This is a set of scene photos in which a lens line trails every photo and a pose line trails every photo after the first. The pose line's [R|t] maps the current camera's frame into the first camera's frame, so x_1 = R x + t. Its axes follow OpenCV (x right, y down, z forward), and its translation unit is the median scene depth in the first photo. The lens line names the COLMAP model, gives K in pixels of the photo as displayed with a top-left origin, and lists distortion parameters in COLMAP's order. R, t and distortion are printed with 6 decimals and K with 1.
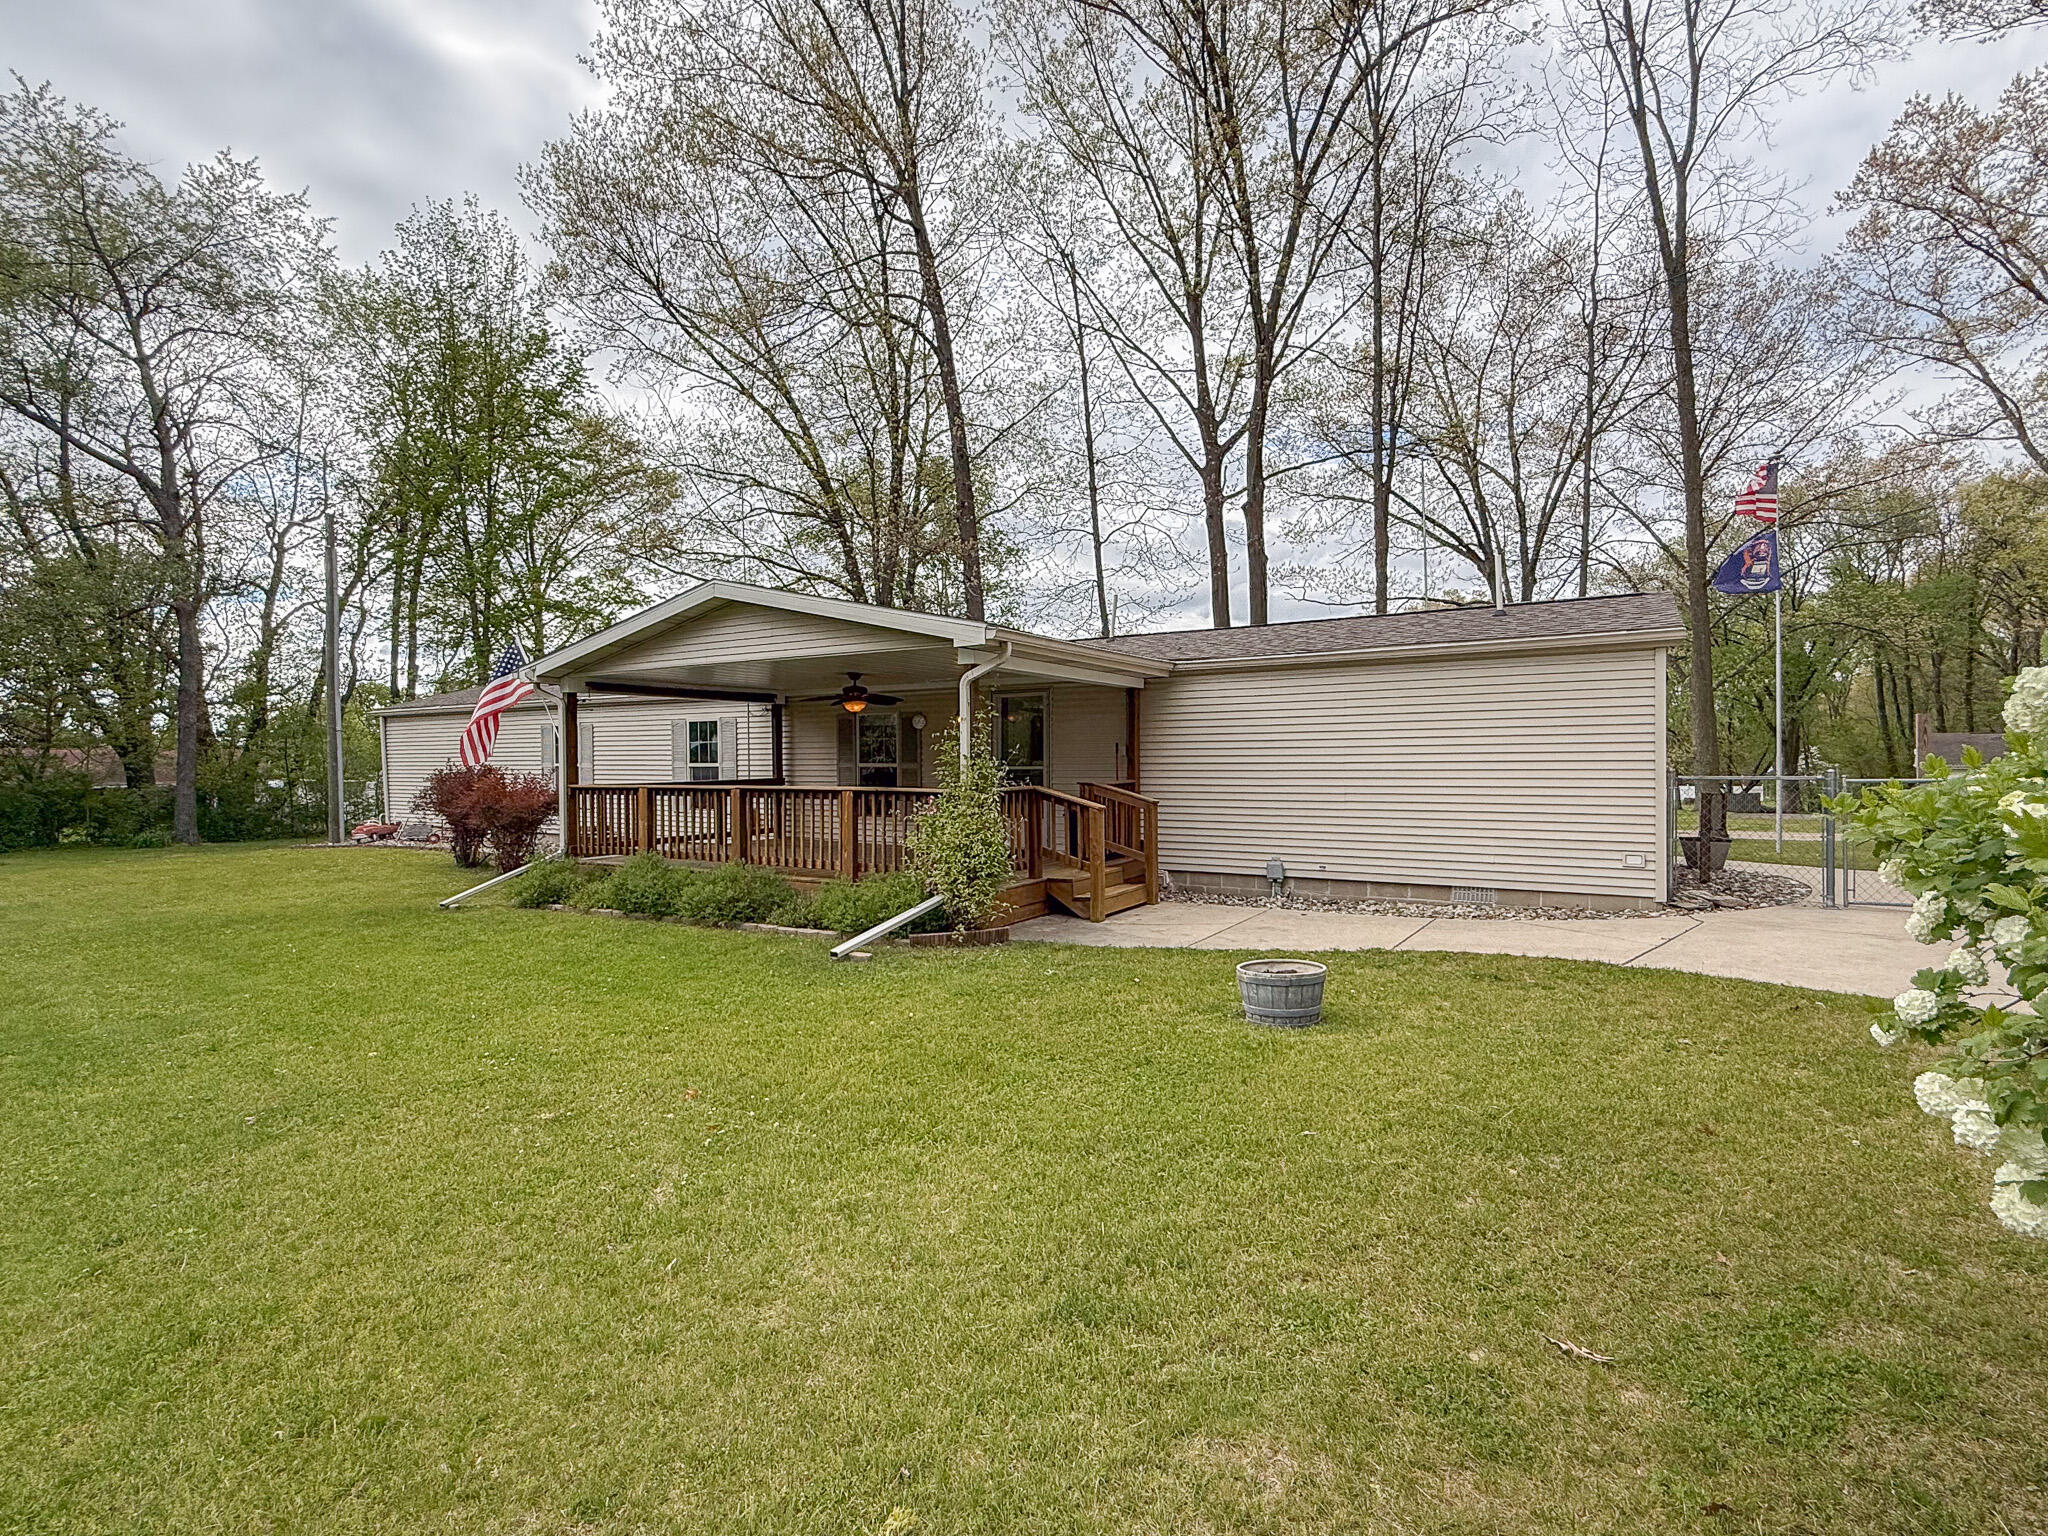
lens RADIAL K [[948.7, 0, 1018.5], [0, 948.7, 777.5], [0, 0, 1]] dist [0.001446, -0.000916]
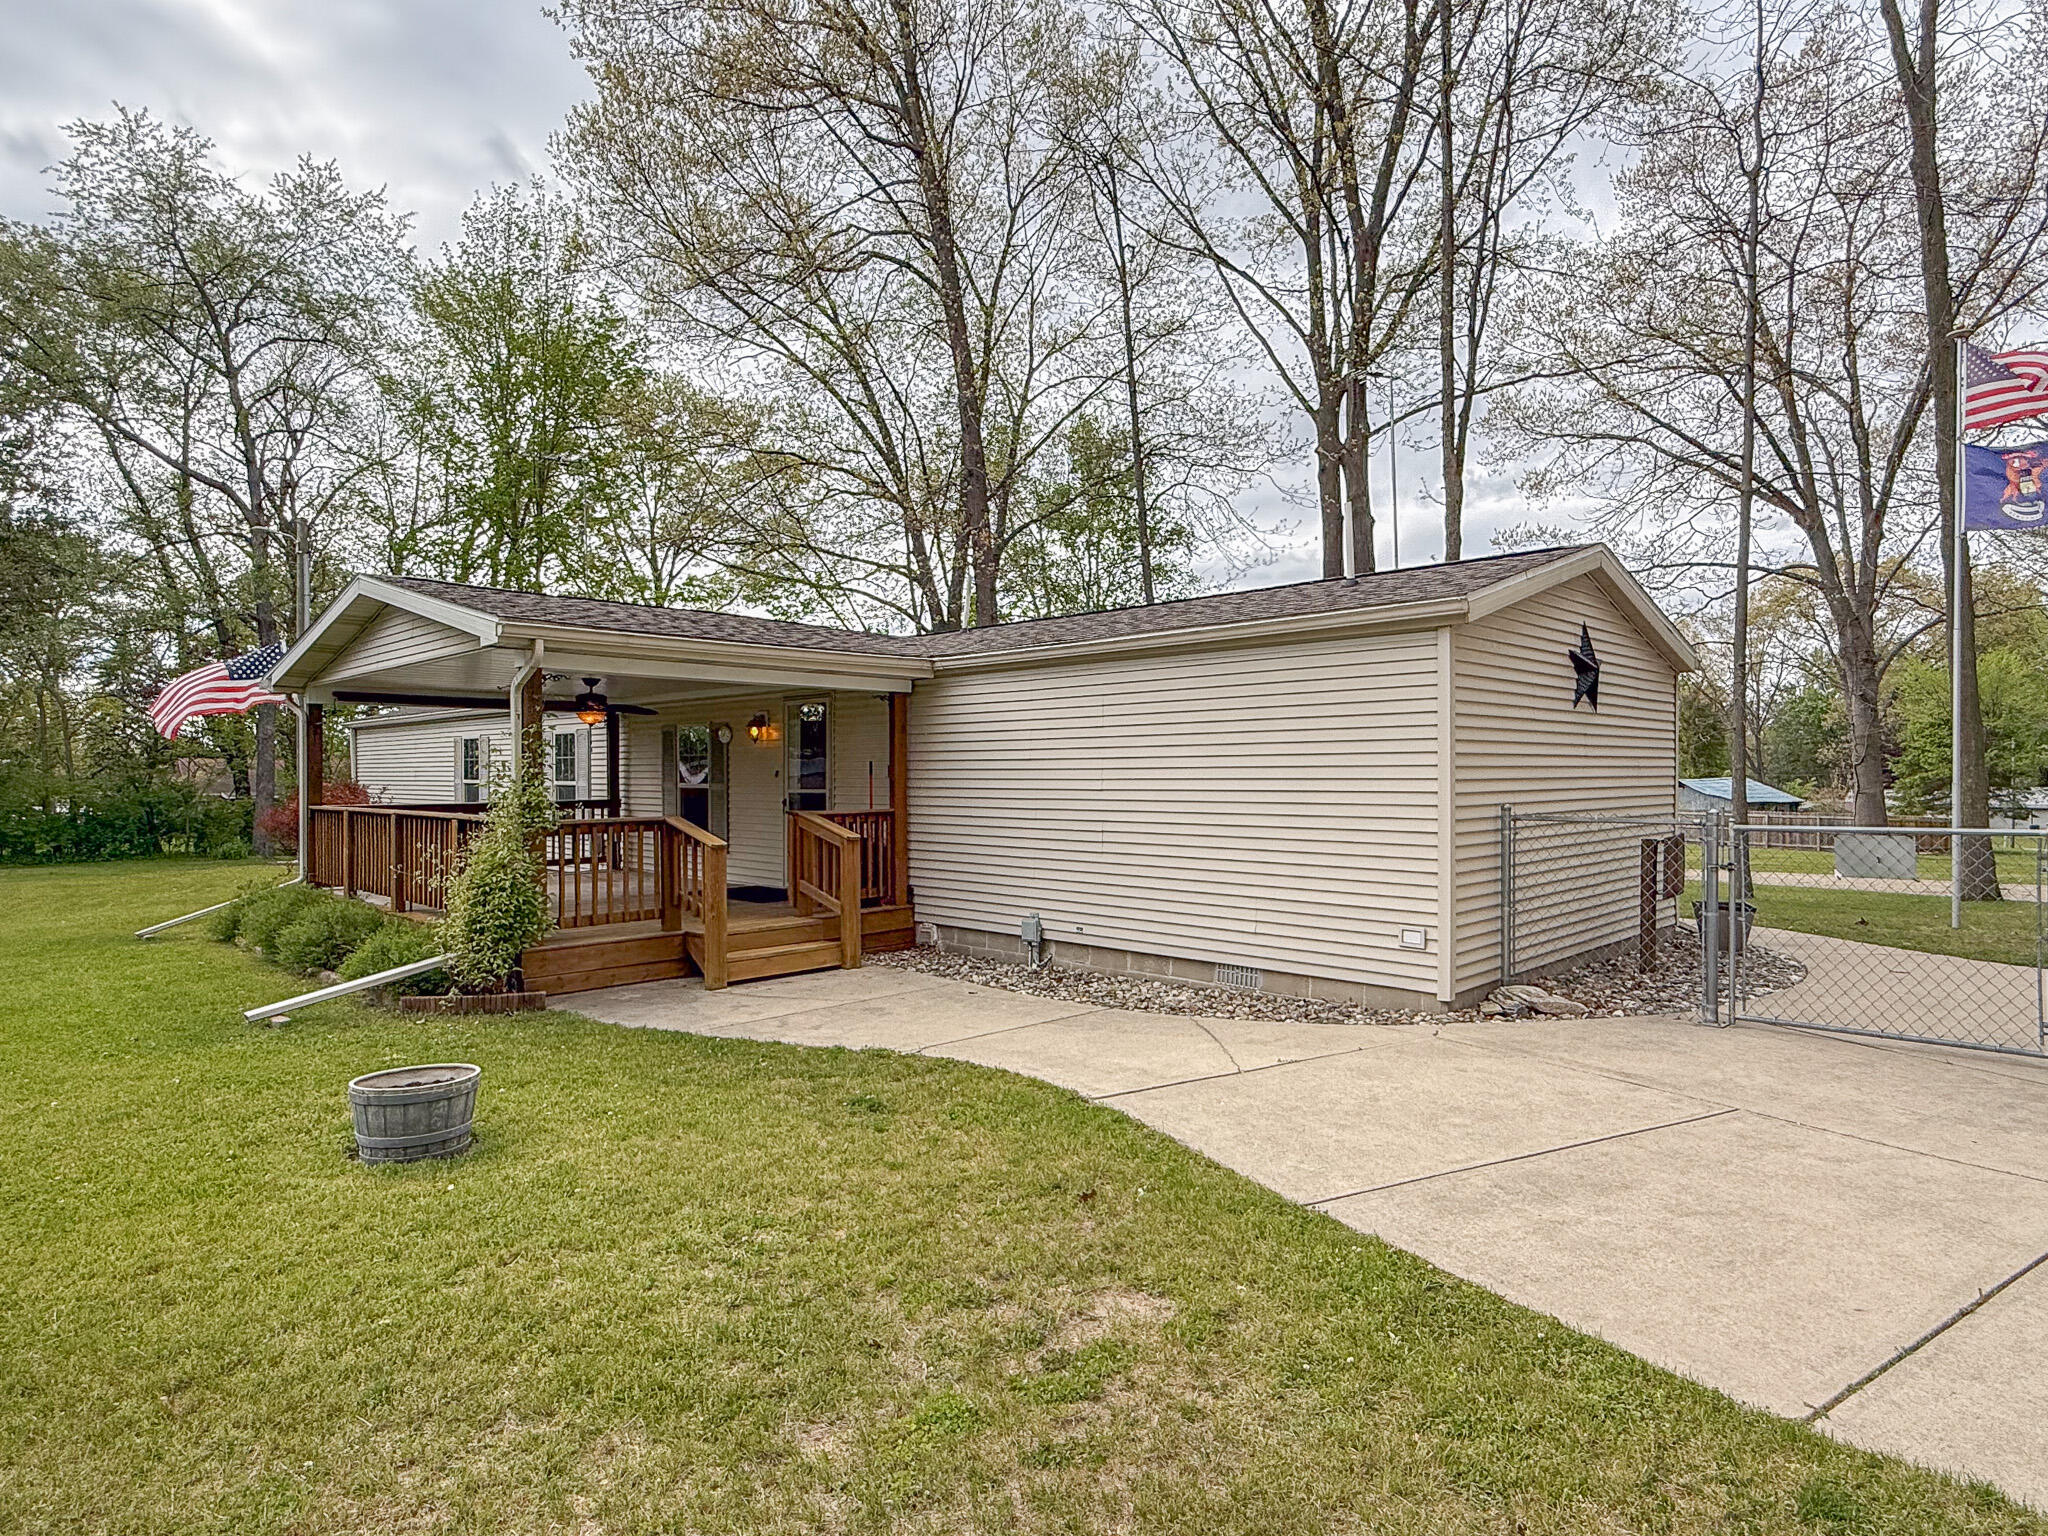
lens RADIAL K [[1110.4, 0, 1025.1], [0, 1110.4, 783.1], [0, 0, 1]] dist [-0.001668, 0.001021]
pose [[0.975360, 0.007400, -0.220496, 0.173158], [-0.009568, 0.999916, -0.008765, -0.004592], [0.220412, 0.010658, 0.975349, 0.049344]]
